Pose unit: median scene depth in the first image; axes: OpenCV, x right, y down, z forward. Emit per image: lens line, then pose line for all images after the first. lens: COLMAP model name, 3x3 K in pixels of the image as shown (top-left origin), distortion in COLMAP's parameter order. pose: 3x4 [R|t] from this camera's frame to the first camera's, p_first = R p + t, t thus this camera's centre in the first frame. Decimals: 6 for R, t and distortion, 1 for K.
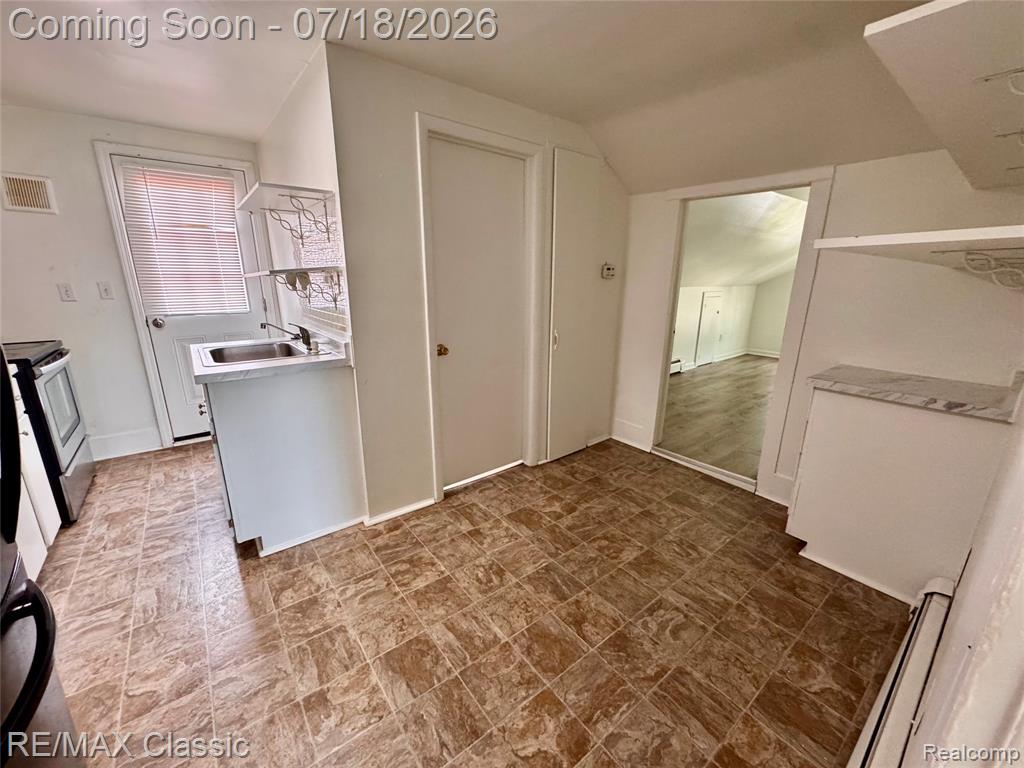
lens RADIAL K [[412.7, 0, 510.5], [0, 412.7, 384.3], [0, 0, 1]] dist [-0.002707, 0.000245]
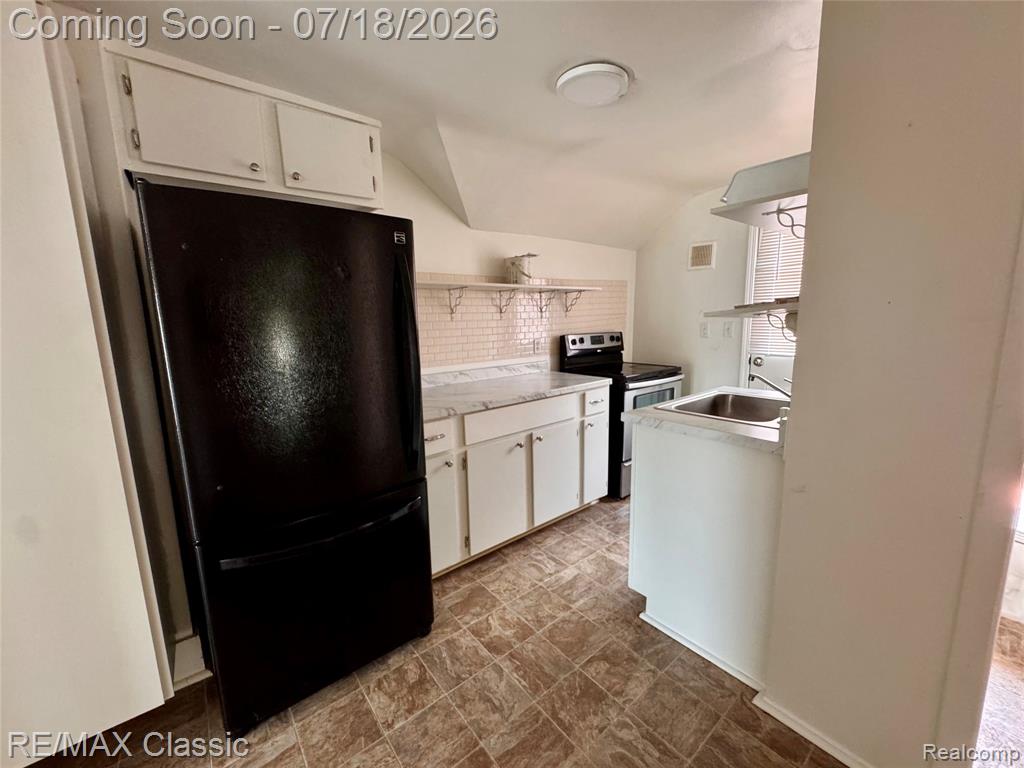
lens RADIAL K [[412.7, 0, 512.9], [0, 412.7, 383.4], [0, 0, 1]] dist [-0.002707, 0.000245]
pose [[0.025516, 0.153169, -0.987871, 0.193388], [-0.236253, 0.961123, 0.142920, -0.130758], [0.971356, 0.229741, 0.060711, 0.475400]]
